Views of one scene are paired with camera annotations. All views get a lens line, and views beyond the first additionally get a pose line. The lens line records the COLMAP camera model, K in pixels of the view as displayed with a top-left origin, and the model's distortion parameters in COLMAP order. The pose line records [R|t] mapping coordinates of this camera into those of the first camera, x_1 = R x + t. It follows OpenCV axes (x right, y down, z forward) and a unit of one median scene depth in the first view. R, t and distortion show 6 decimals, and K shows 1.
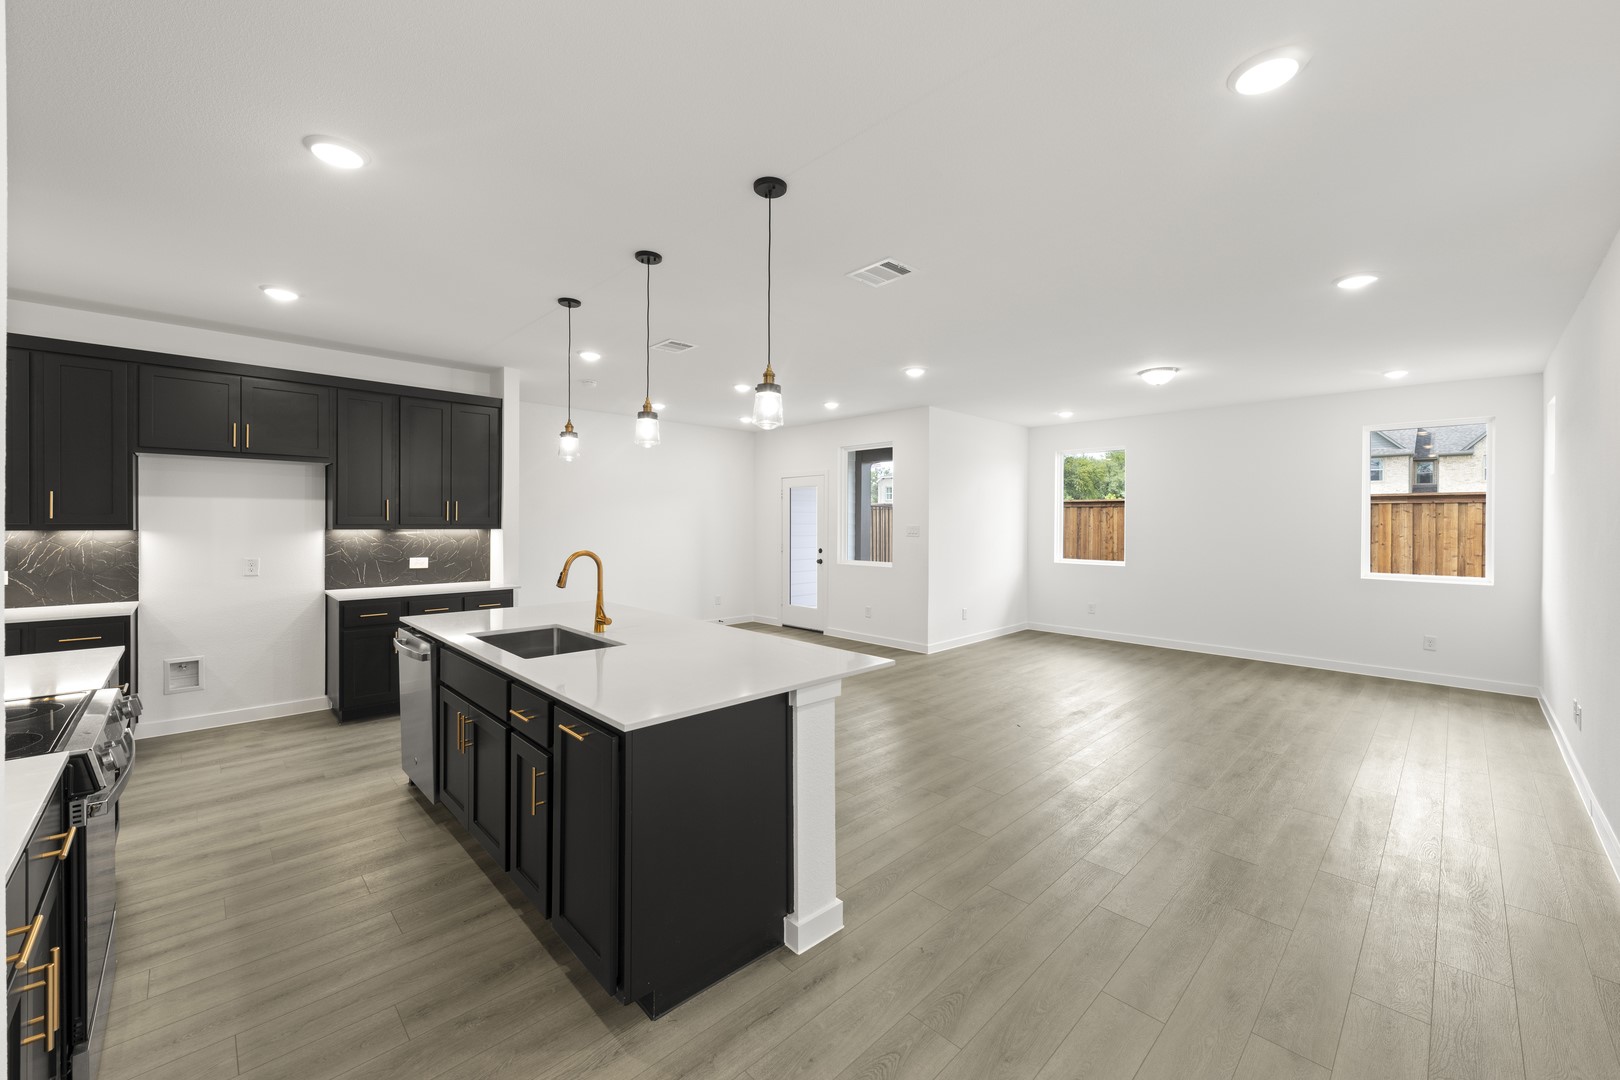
lens RADIAL K [[634.7, 0, 799.3], [0, 634.7, 524.0], [0, 0, 1]] dist [-0.002684, -0.000241]
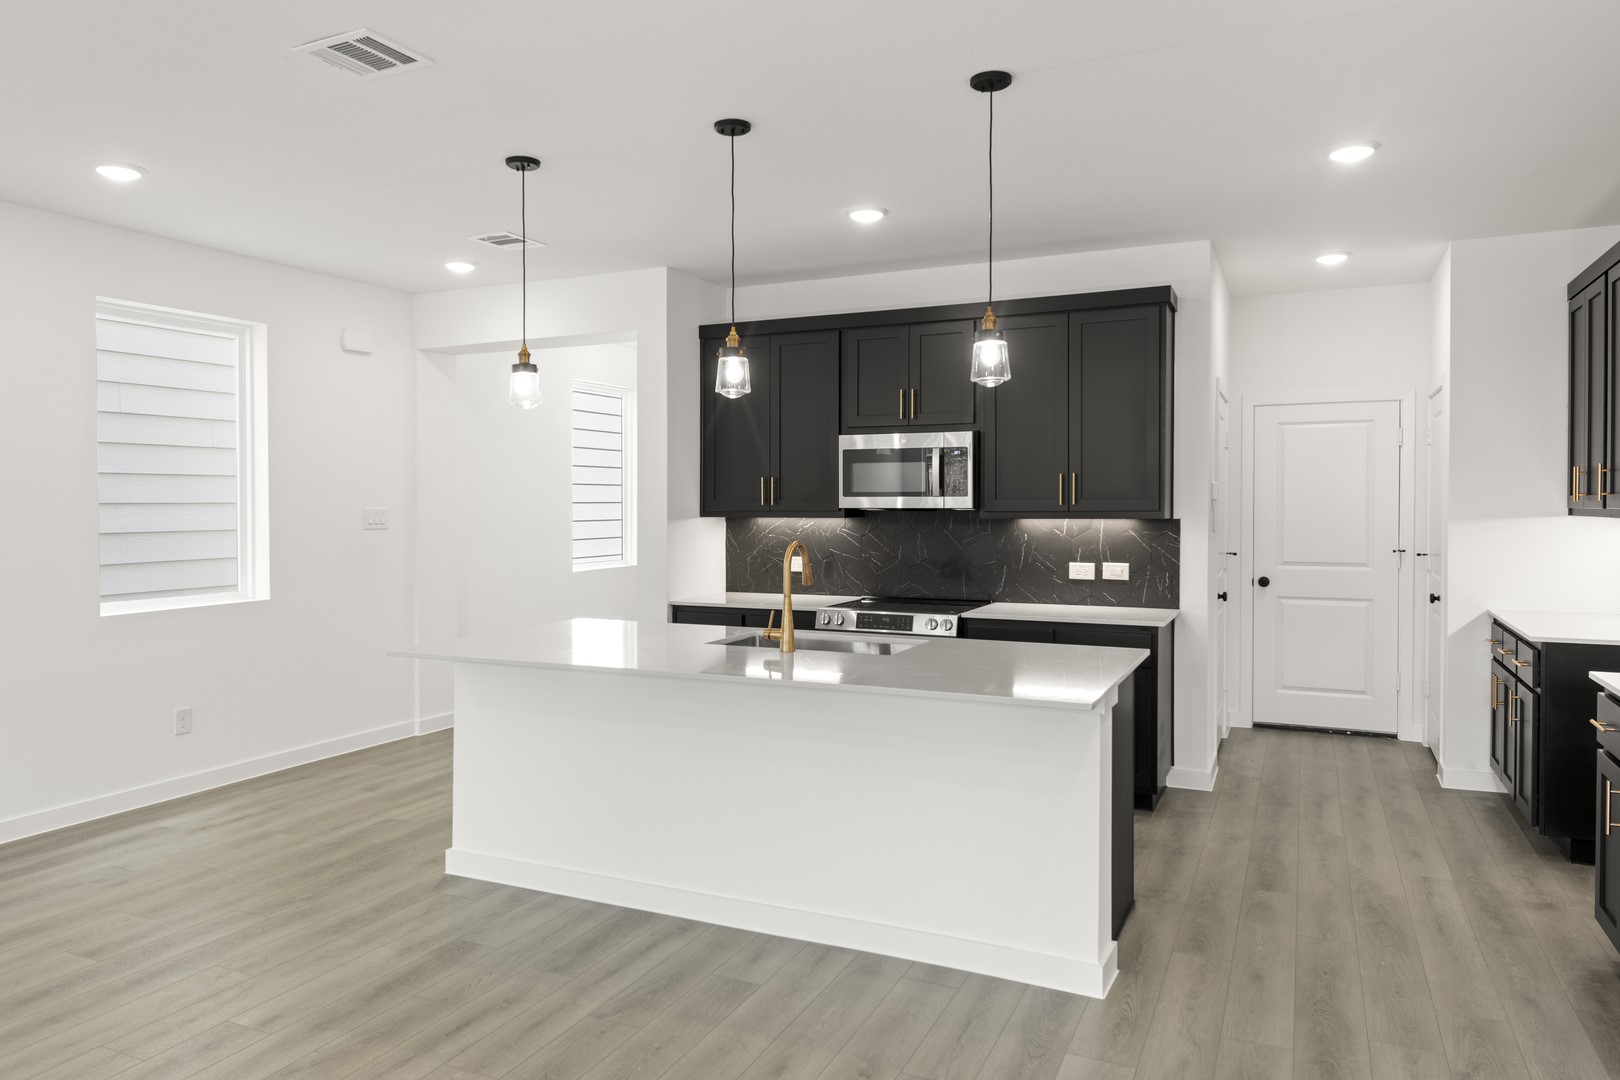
lens RADIAL K [[1040.6, 0, 825.0], [0, 1040.6, 513.7], [0, 0, 1]] dist [0.016451, -0.017982]
pose [[-0.925609, 0.003833, -0.378462, 0.063427], [-0.000760, 0.999928, 0.011986, -0.006148], [0.378480, 0.011382, -0.925539, 1.317110]]
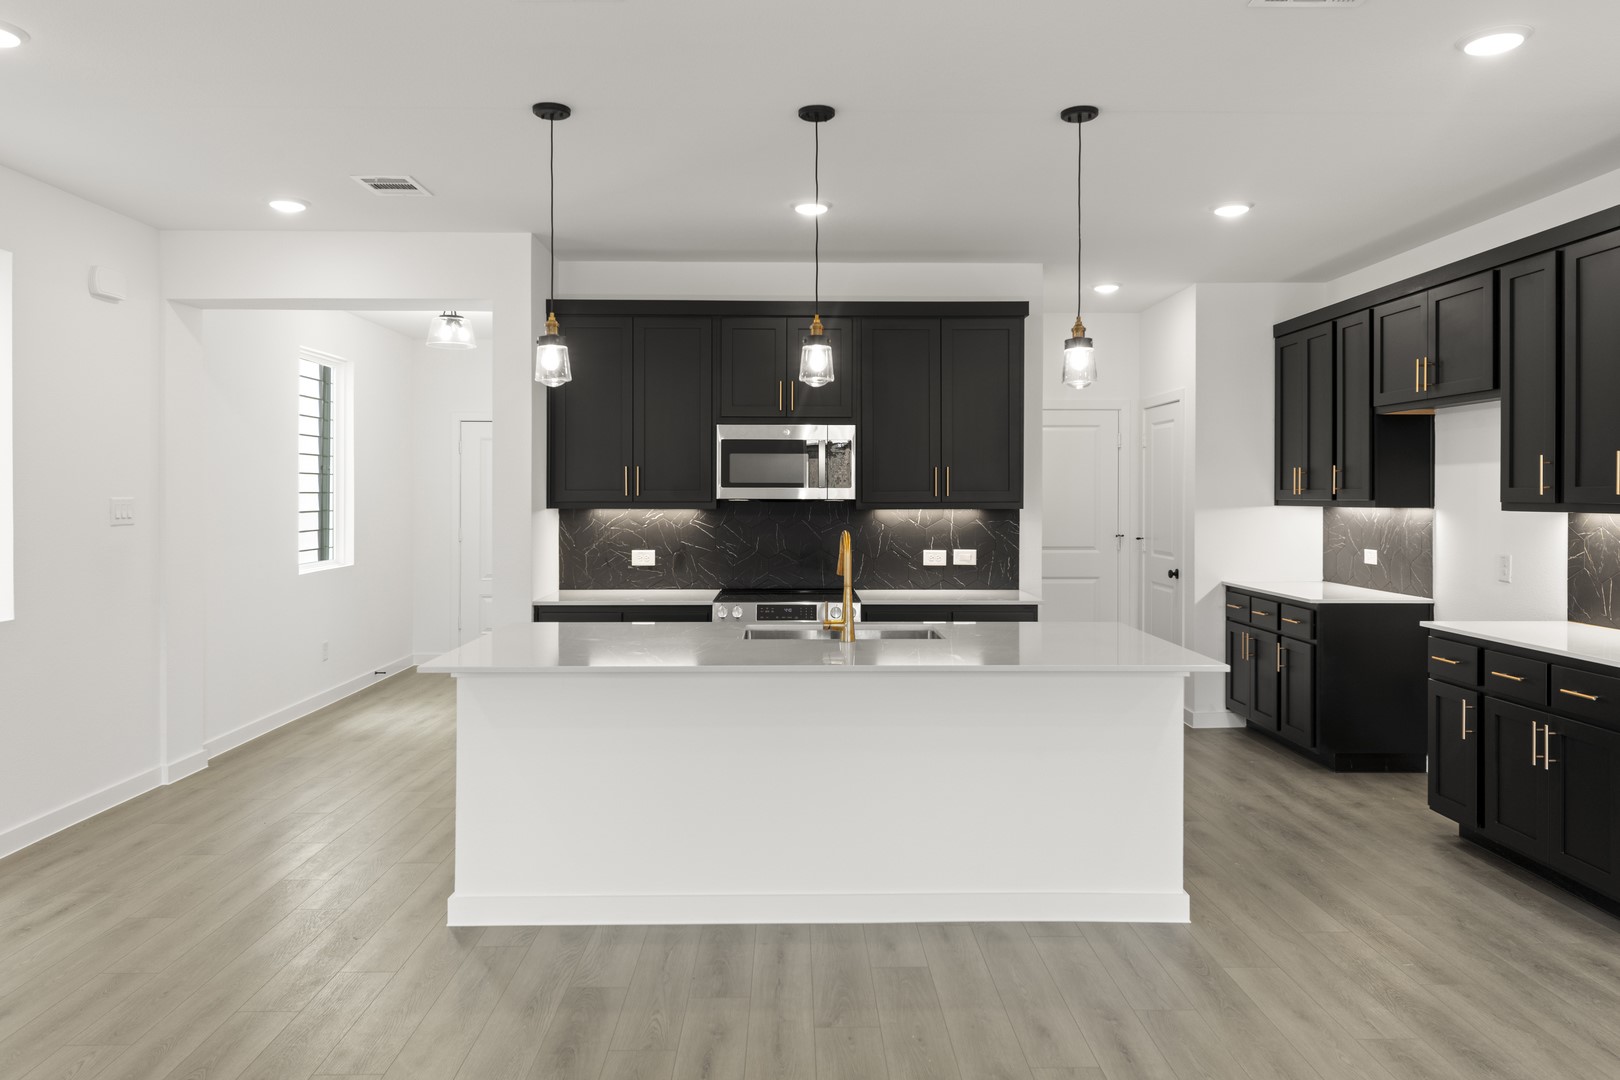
lens RADIAL K [[1040.6, 0, 812.6], [0, 1040.6, 505.4], [0, 0, 1]] dist [0.016451, -0.017982]
pose [[-0.675248, 0.003180, -0.737584, 0.377816], [-0.004559, 0.999954, 0.008485, -0.001988], [0.737577, 0.009092, -0.675202, 1.100892]]
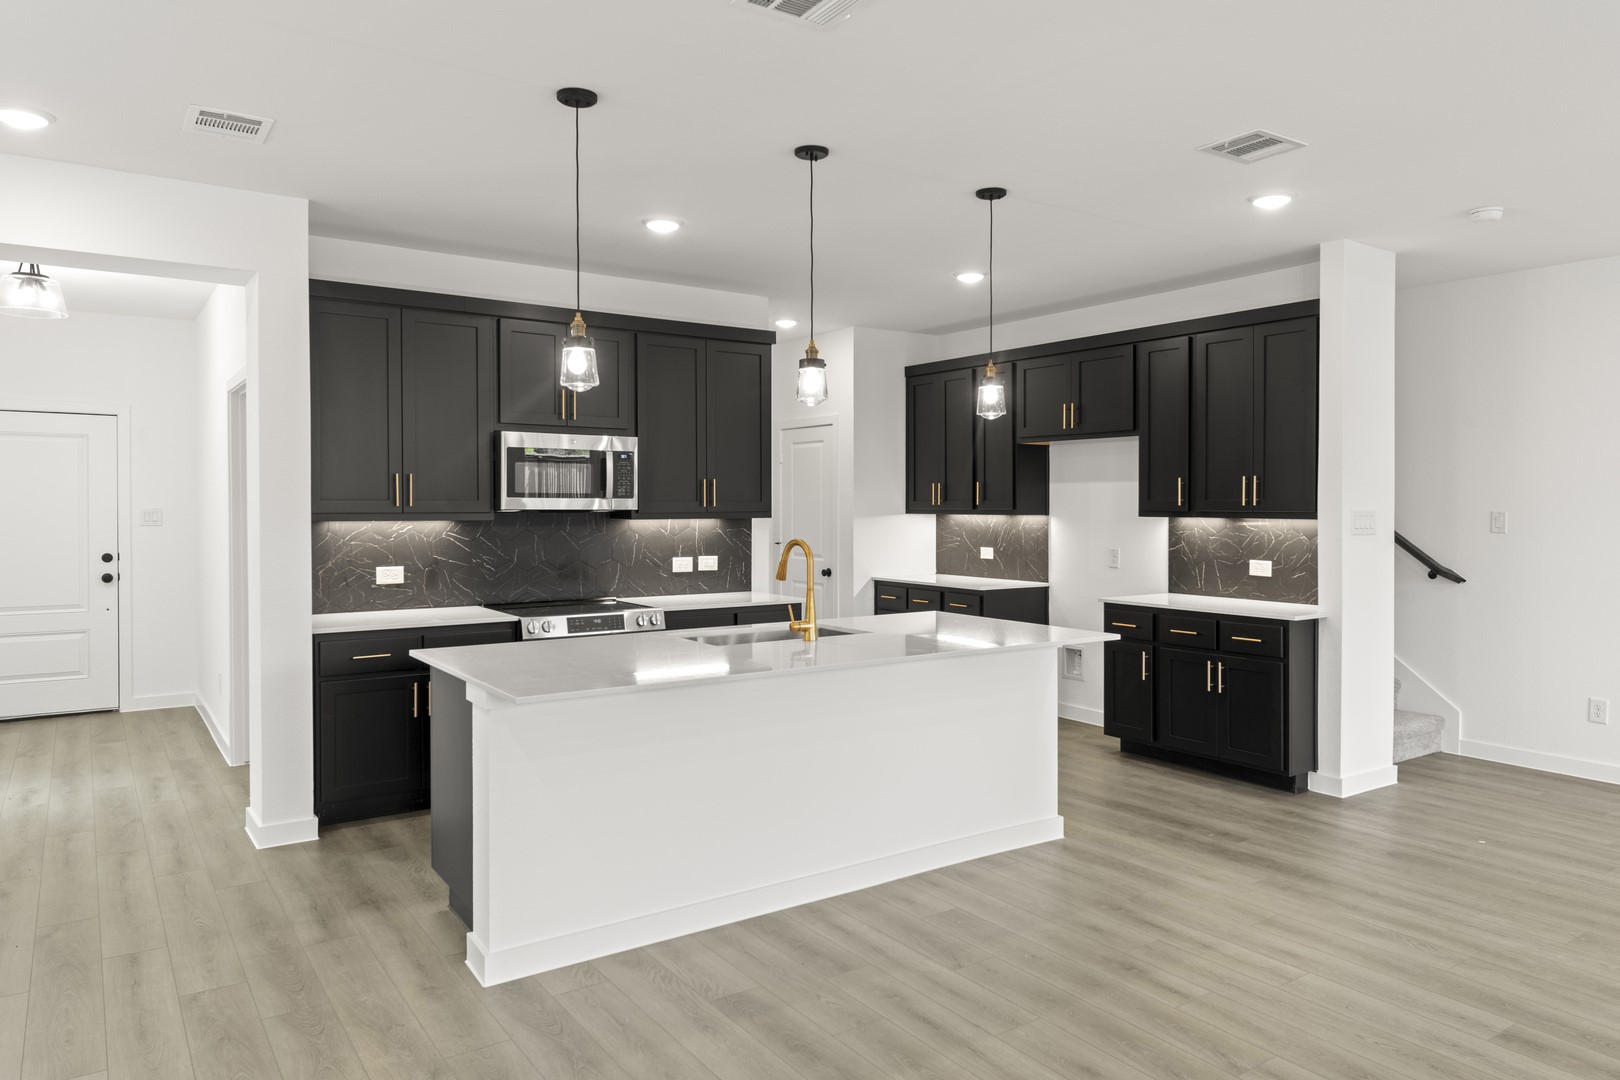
lens RADIAL K [[1040.6, 0, 806.0], [0, 1040.6, 514.8], [0, 0, 1]] dist [0.016451, -0.017982]
pose [[-0.160155, 0.006594, -0.987070, 0.614631], [-0.003466, 0.999968, 0.007242, -0.002038], [0.987086, 0.004582, -0.160127, 0.737206]]
